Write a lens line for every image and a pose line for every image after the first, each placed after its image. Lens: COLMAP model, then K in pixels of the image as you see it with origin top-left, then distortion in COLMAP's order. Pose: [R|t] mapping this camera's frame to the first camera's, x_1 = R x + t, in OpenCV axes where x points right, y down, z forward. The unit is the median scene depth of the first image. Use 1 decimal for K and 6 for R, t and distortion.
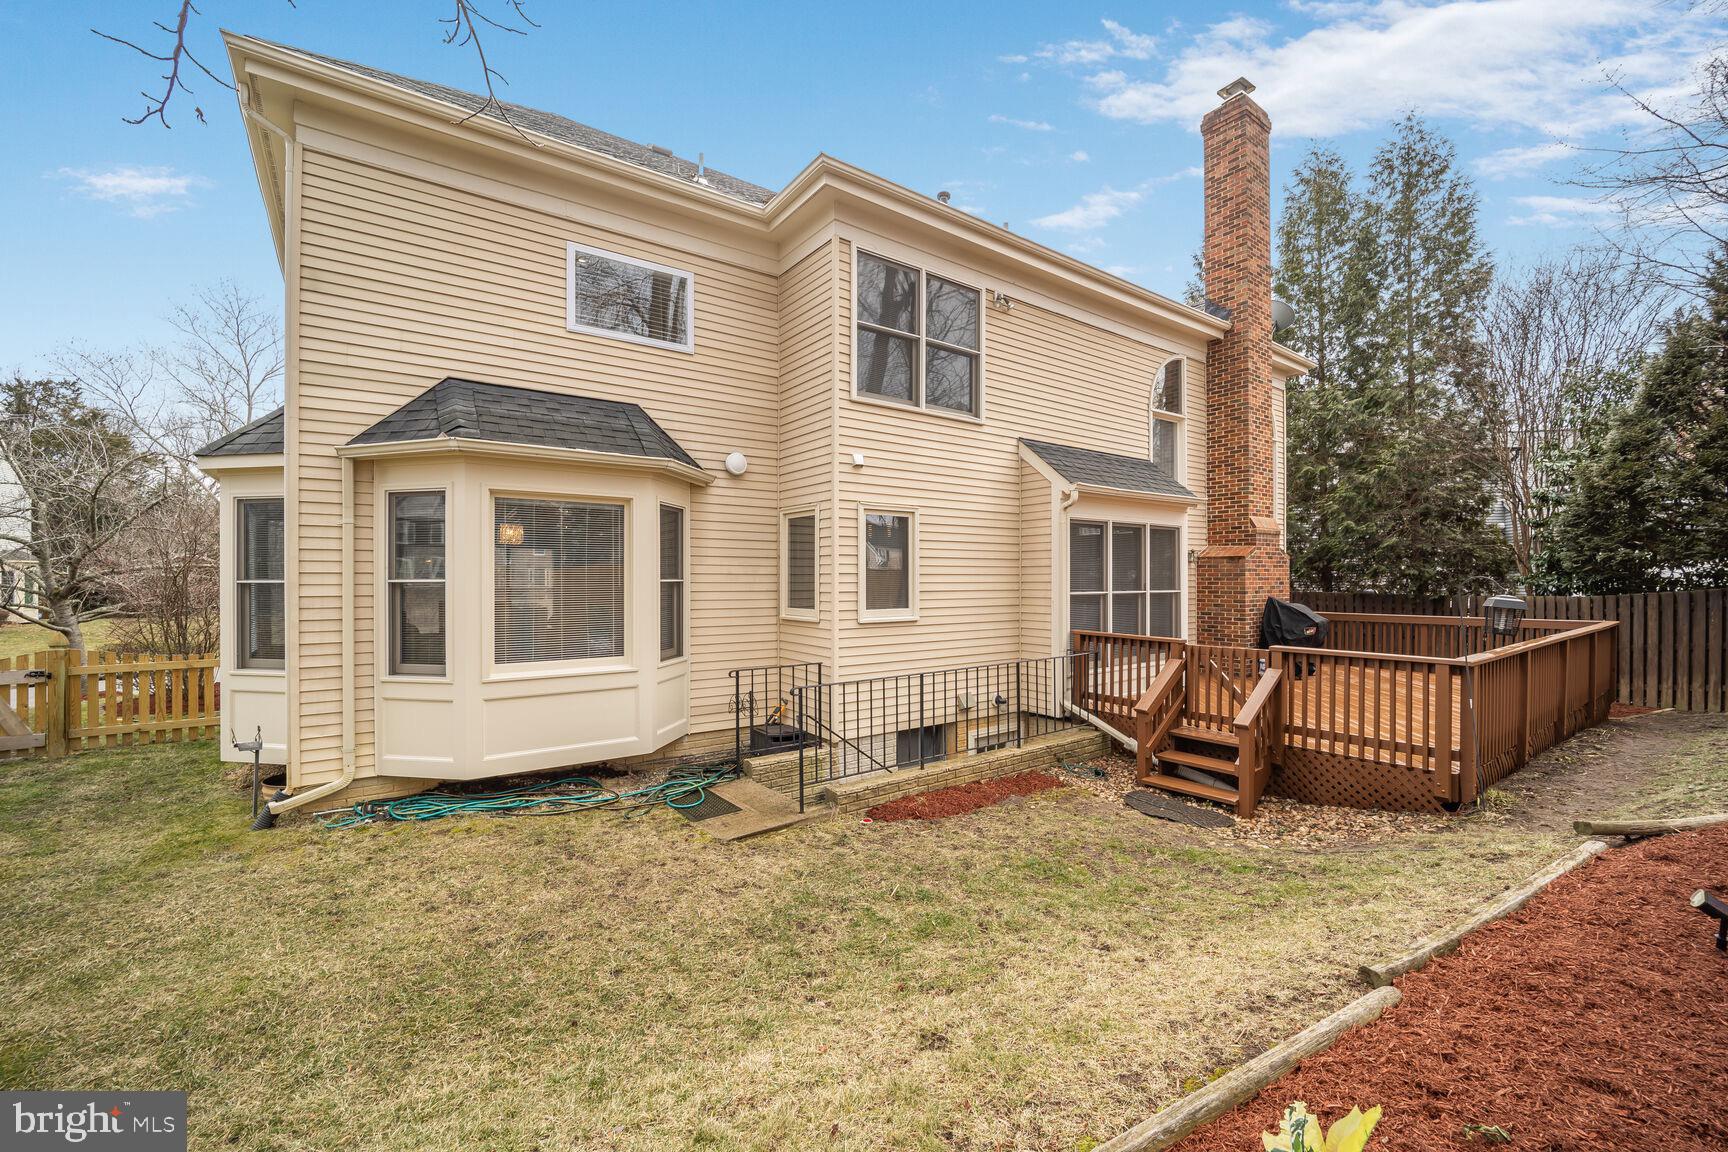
lens RADIAL K [[706.9, 0, 864.0], [0, 706.9, 576.0], [0, 0, 1]] dist [-0.019065, 0.000052]
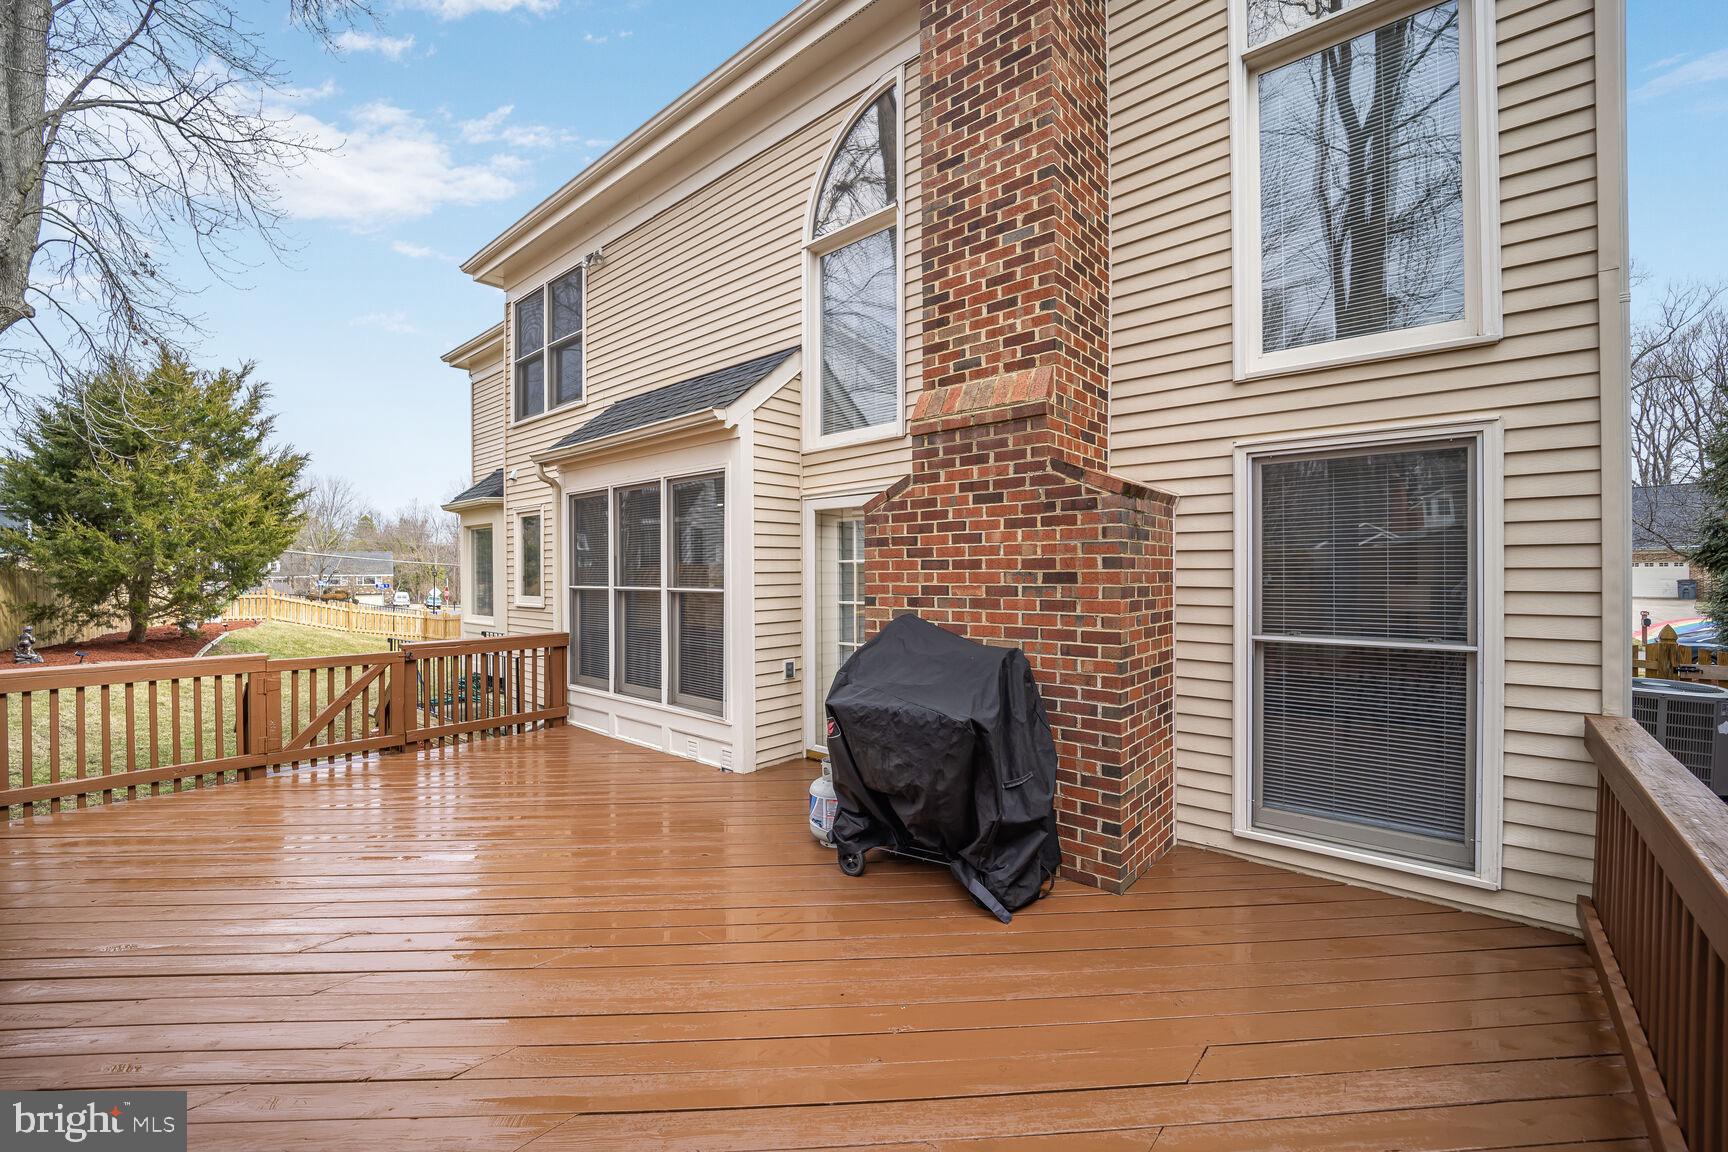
lens RADIAL K [[704.0, 0, 864.0], [0, 704.0, 576.0], [0, 0, 1]] dist [-0.015487, 0.000051]
pose [[0.229655, -0.001261, -0.973271, 1.162121], [0.003877, 0.999992, -0.000381, 0.013927], [0.973264, -0.003685, 0.229658, 1.150015]]
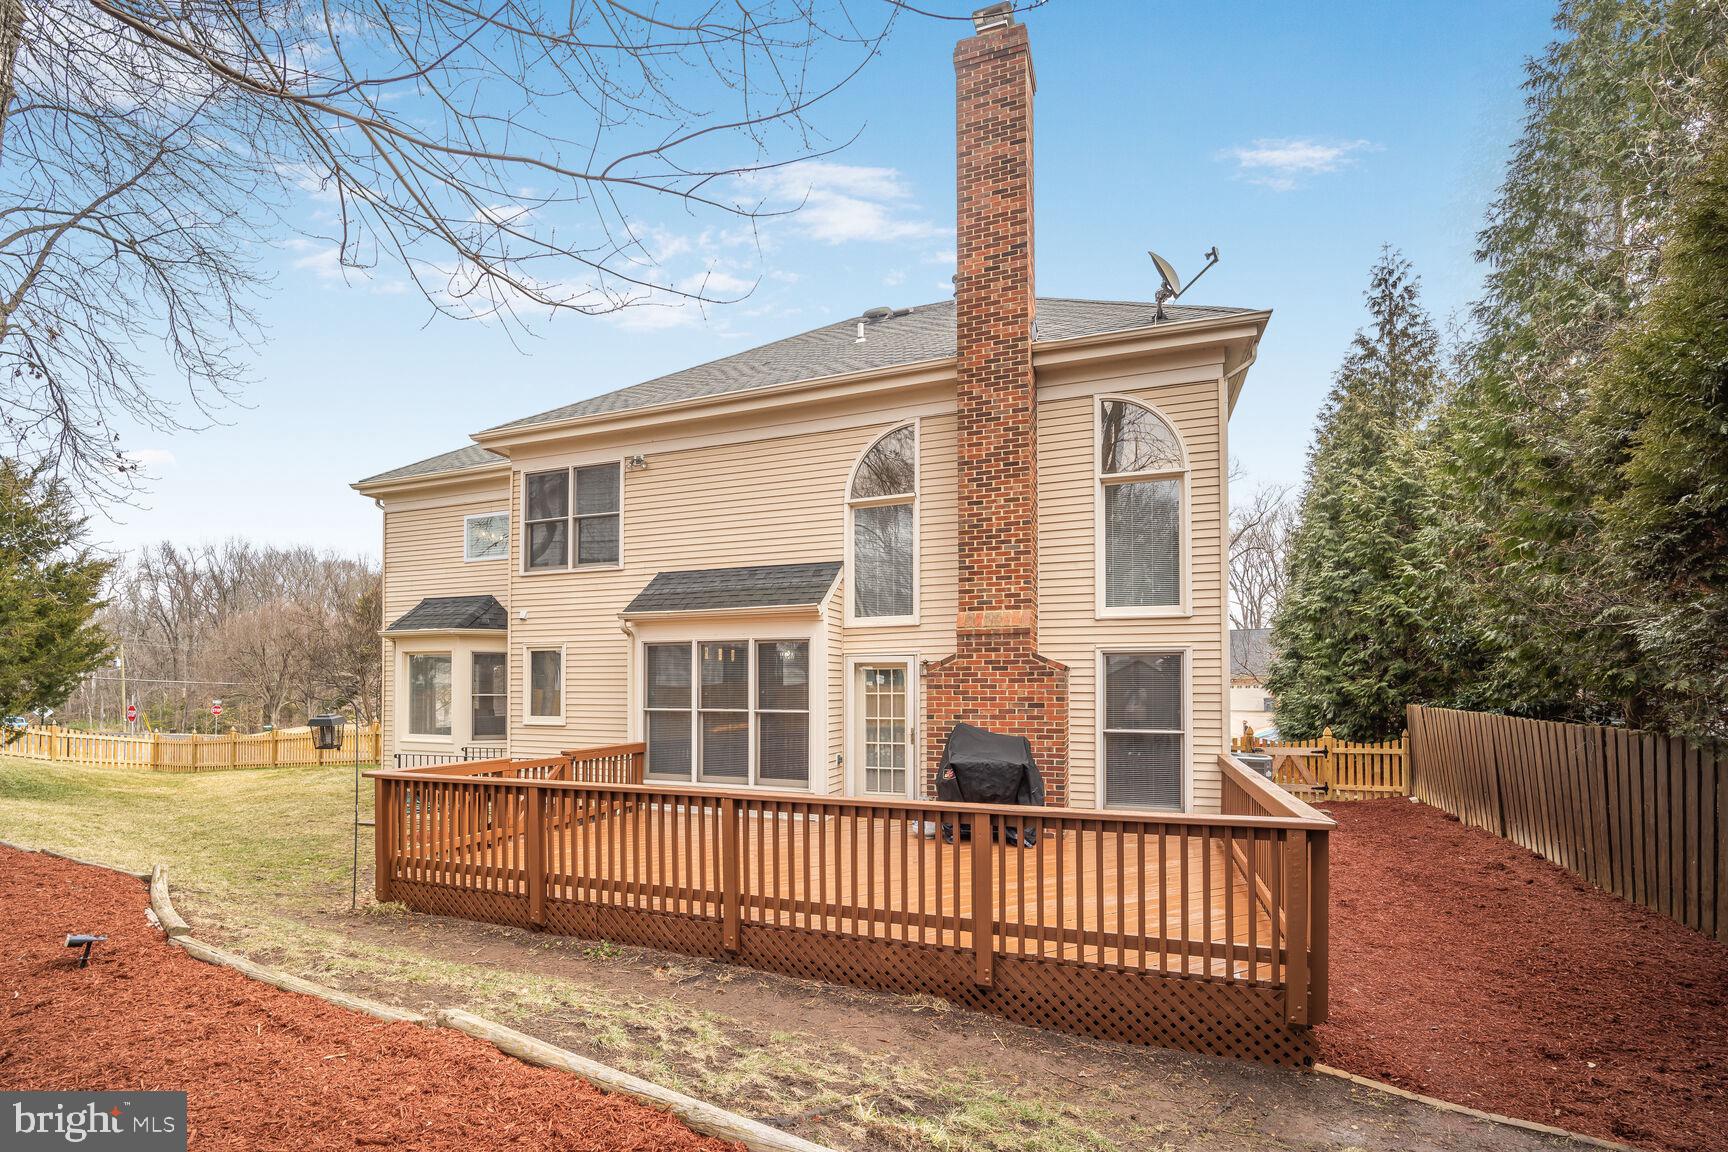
lens RADIAL K [[737.8, 0, 853.3], [0, 737.8, 676.9], [0, 0, 1]] dist [-0.002979, -0.000196]
pose [[0.554405, -0.016037, -0.832092, 1.459655], [0.000933, 0.999826, -0.018648, -0.003830], [0.832246, 0.009562, 0.554324, 0.628569]]
